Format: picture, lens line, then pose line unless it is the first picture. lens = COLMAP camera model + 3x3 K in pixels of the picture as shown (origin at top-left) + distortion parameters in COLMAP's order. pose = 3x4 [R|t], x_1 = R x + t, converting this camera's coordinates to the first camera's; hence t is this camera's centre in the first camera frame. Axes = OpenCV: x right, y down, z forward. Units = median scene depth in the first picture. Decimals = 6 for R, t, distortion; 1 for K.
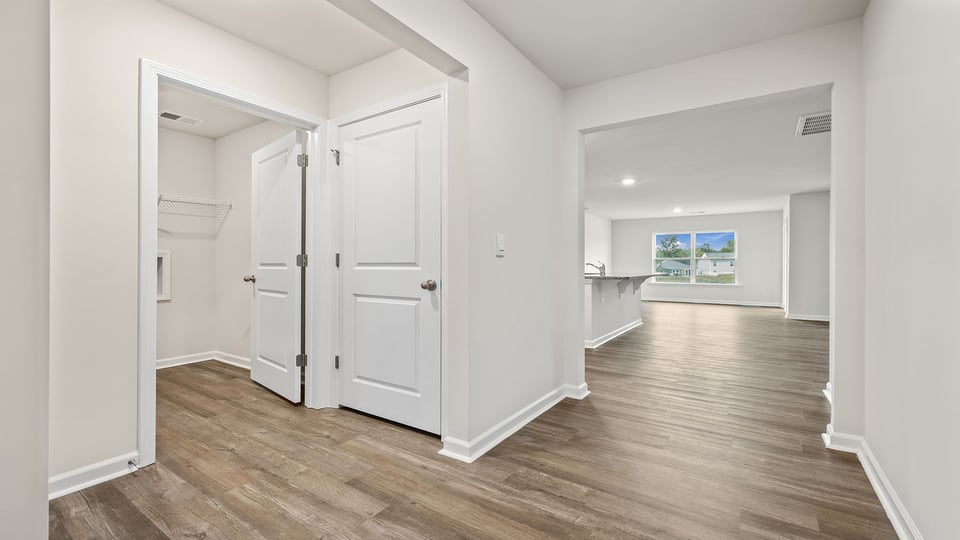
lens RADIAL K [[415.4, 0, 480.0], [0, 415.4, 270.0], [0, 0, 1]] dist [0.007018, 0.000174]
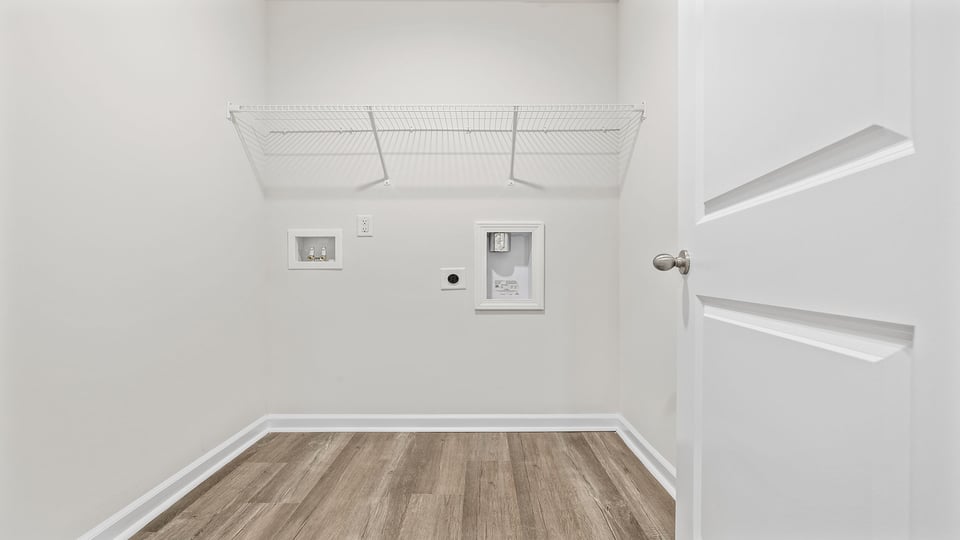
lens RADIAL K [[421.4, 0, 480.0], [0, 421.4, 270.0], [0, 0, 1]] dist [0.001184, 0.000134]
pose [[0.562119, -0.004717, -0.827043, -0.360970], [-0.013800, 0.999791, -0.015082, 0.032495], [0.826941, 0.019891, 0.561936, 0.681433]]
